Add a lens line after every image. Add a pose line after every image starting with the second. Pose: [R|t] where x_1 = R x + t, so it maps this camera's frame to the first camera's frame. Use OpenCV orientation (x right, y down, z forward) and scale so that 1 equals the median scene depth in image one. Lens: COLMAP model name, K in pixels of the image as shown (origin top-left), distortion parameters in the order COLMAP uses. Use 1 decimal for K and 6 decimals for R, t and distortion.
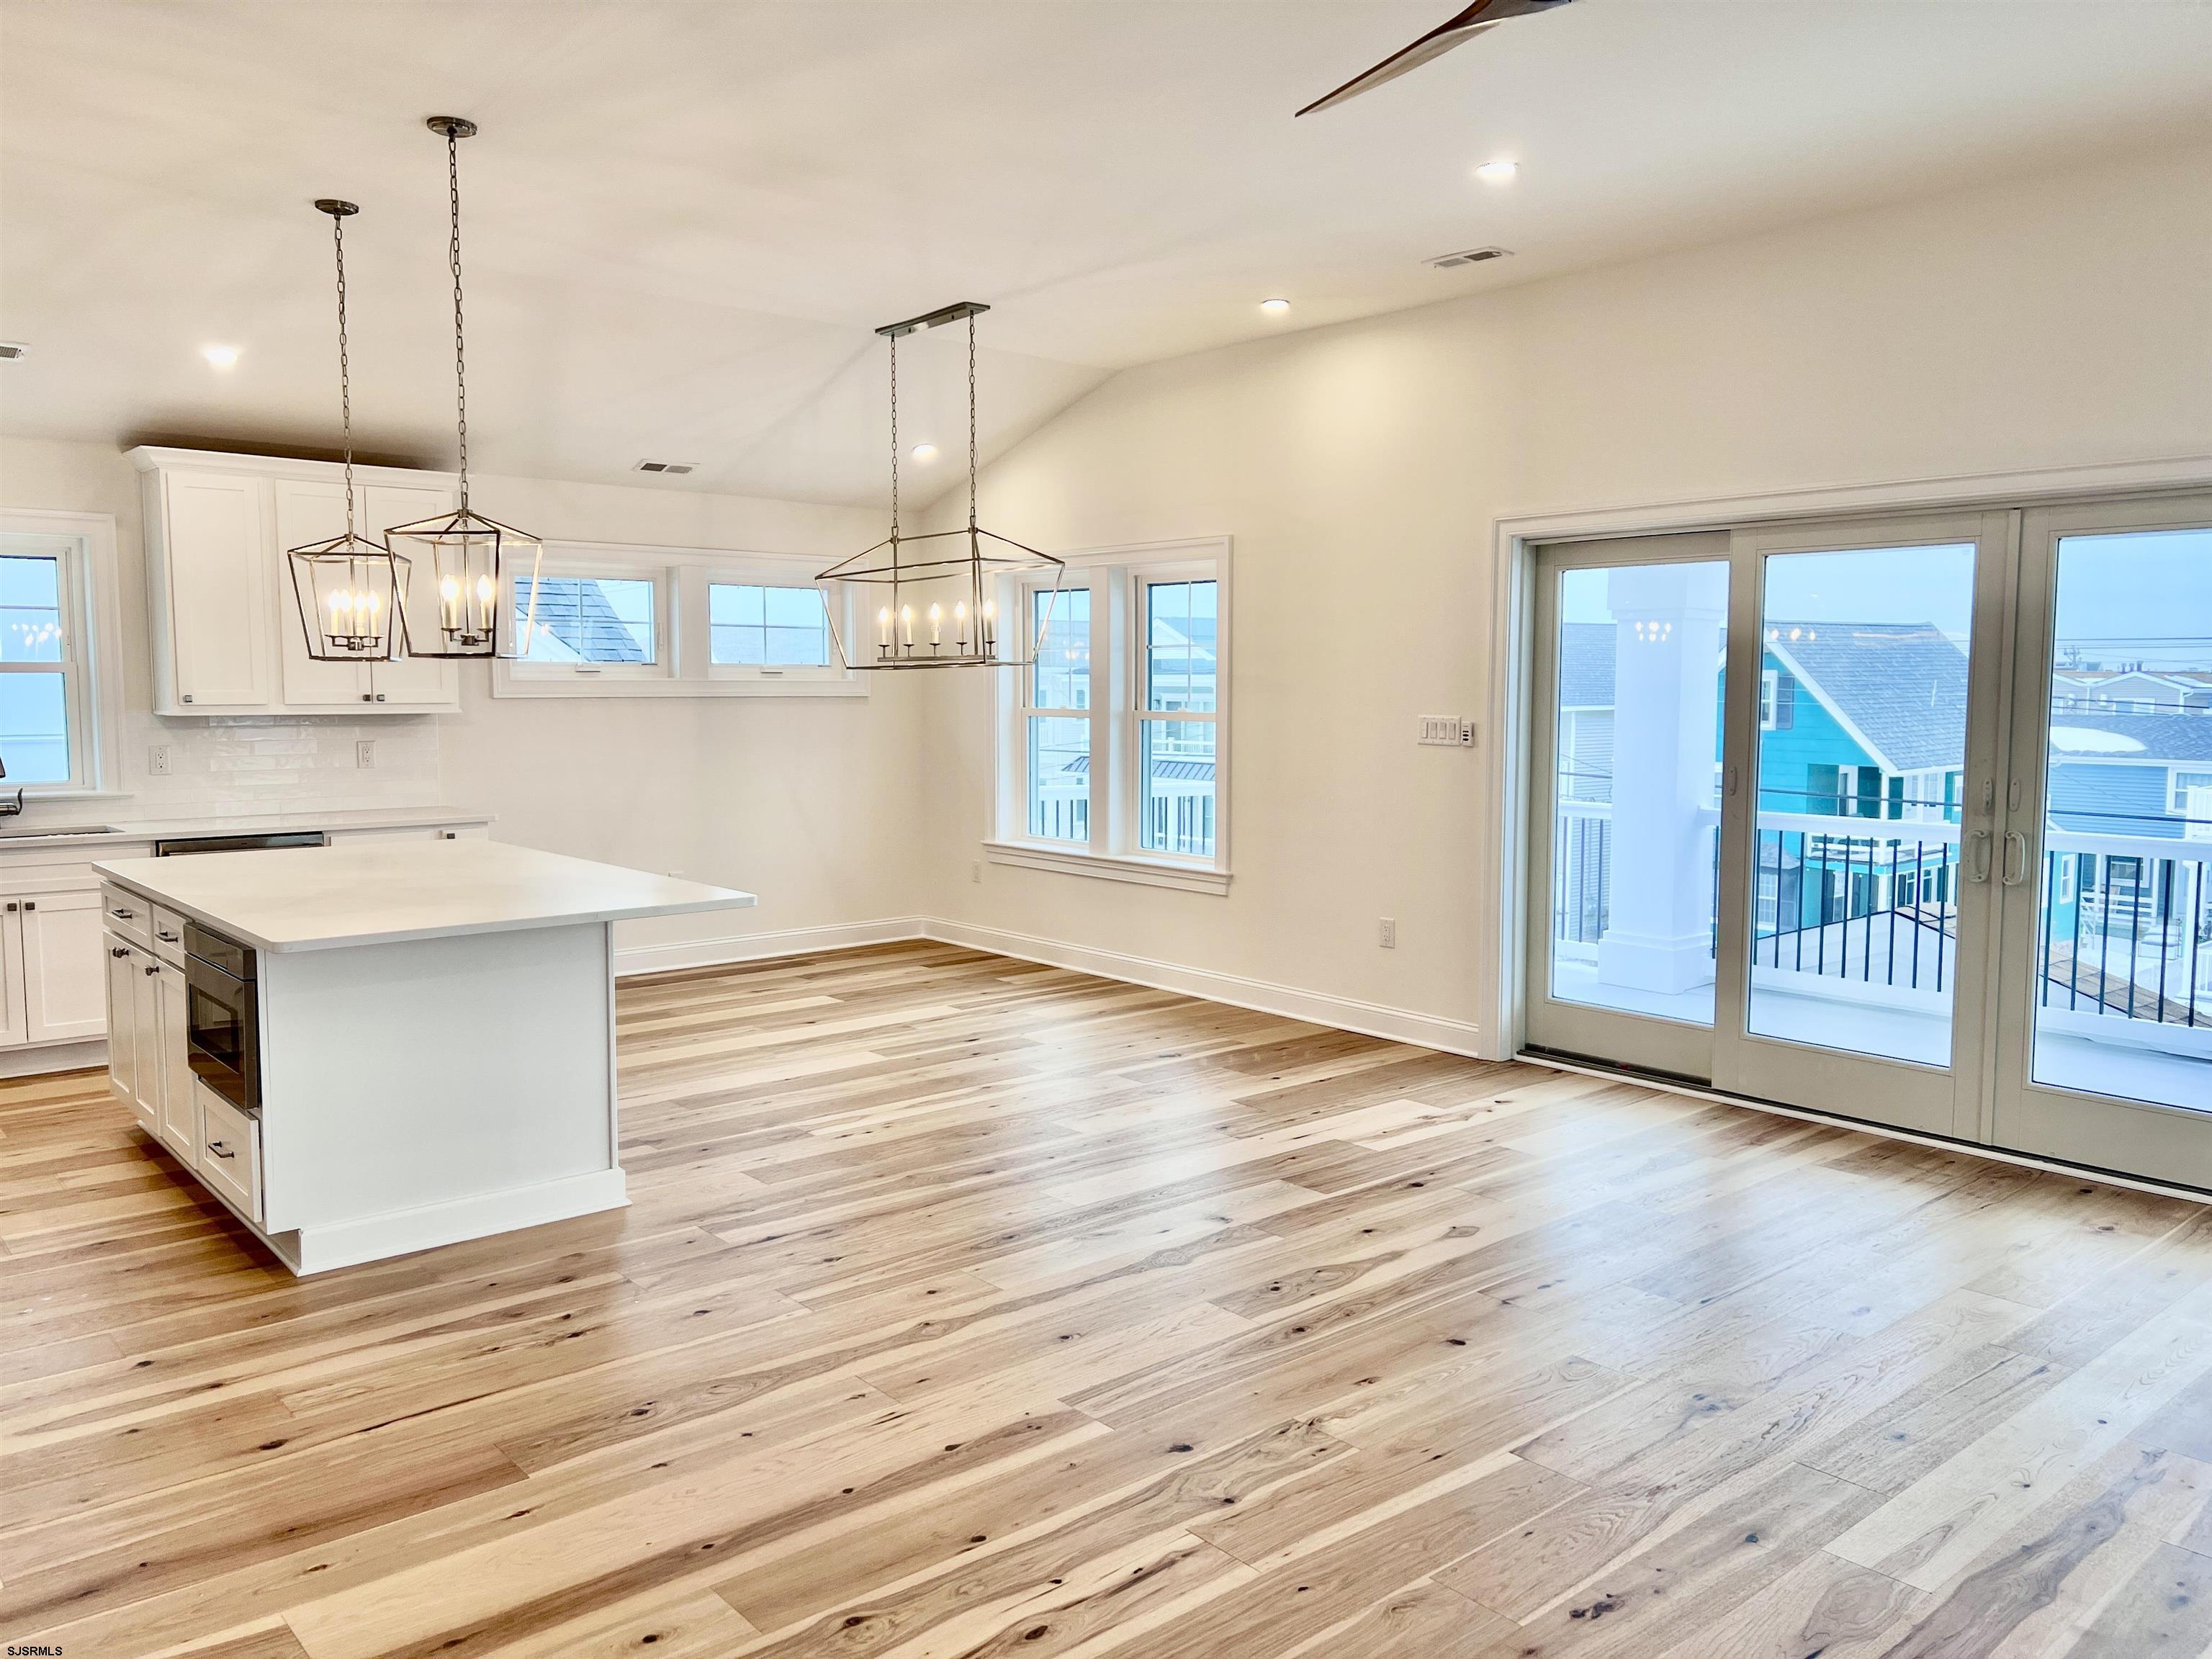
lens RADIAL K [[1667.7, 0, 1092.7], [0, 1667.7, 844.6], [0, 0, 1]] dist [-0.002932, -0.001625]
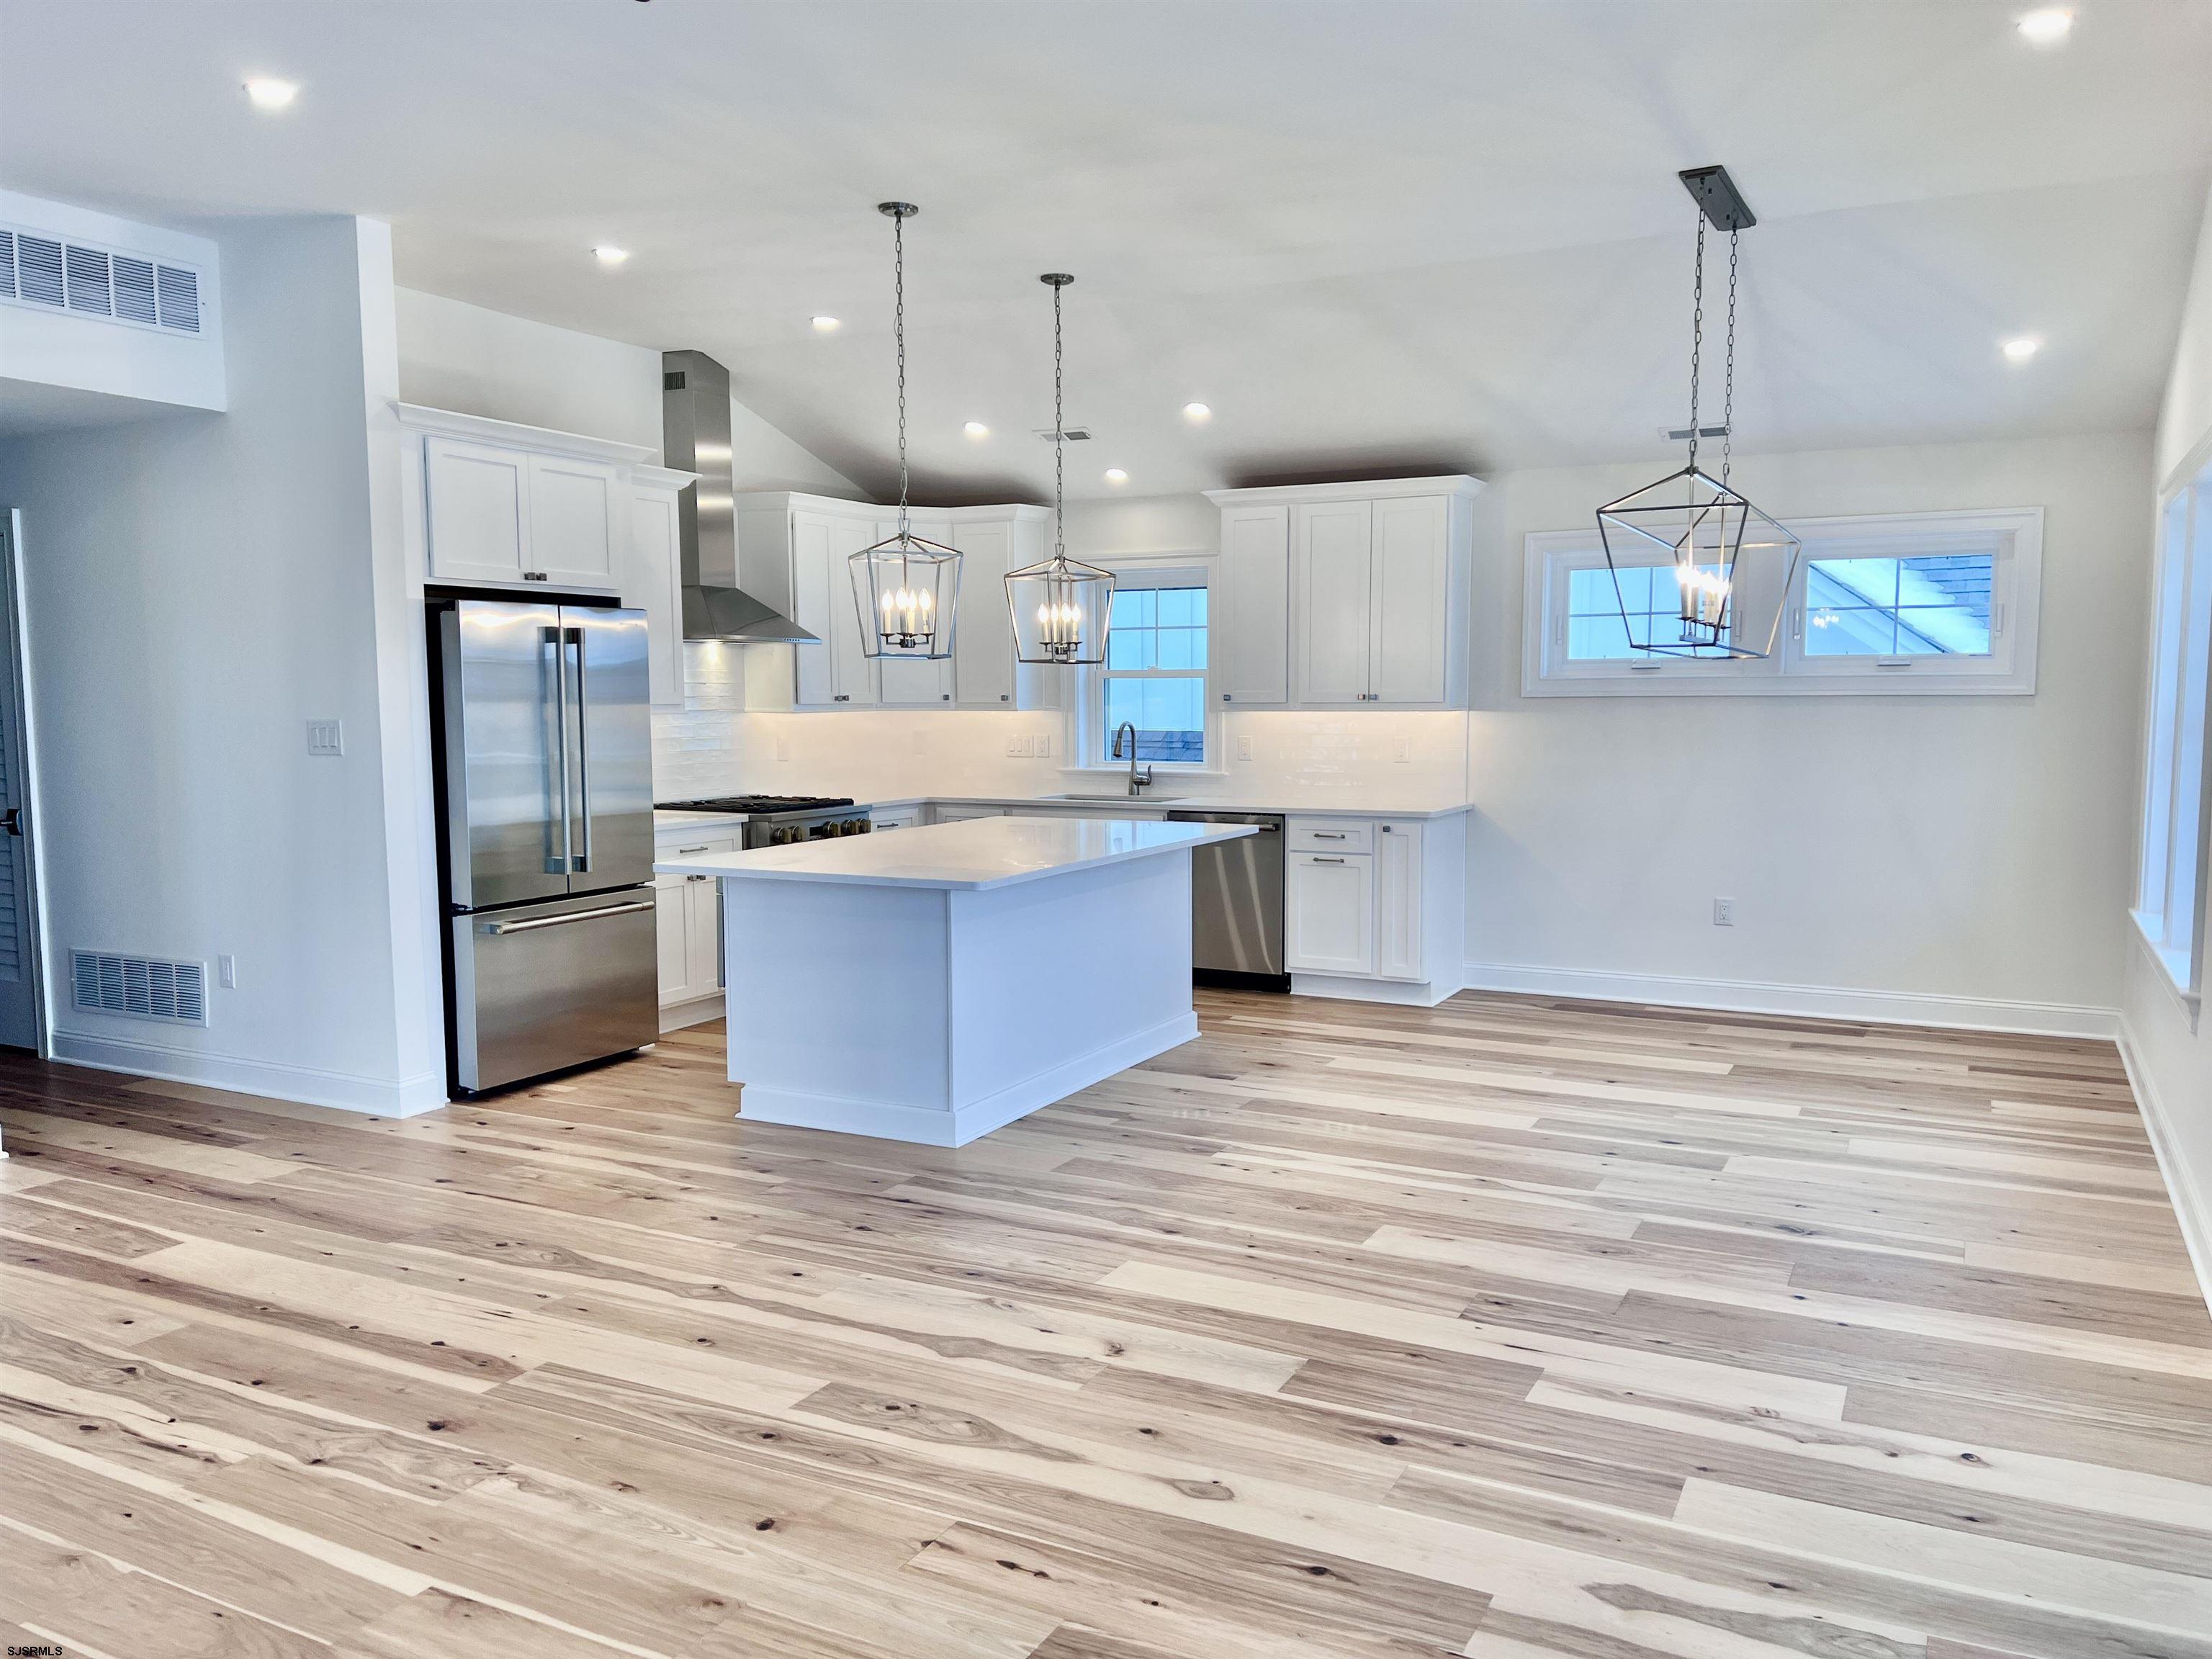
lens RADIAL K [[1676.9, 0, 1106.0], [0, 1676.9, 829.5], [0, 0, 1]] dist [0.025766, -0.025321]
pose [[0.396526, 0.087736, -0.913821, 0.880621], [-0.095000, 0.994000, 0.054211, -0.073540], [0.913095, 0.065317, 0.402482, 0.733837]]
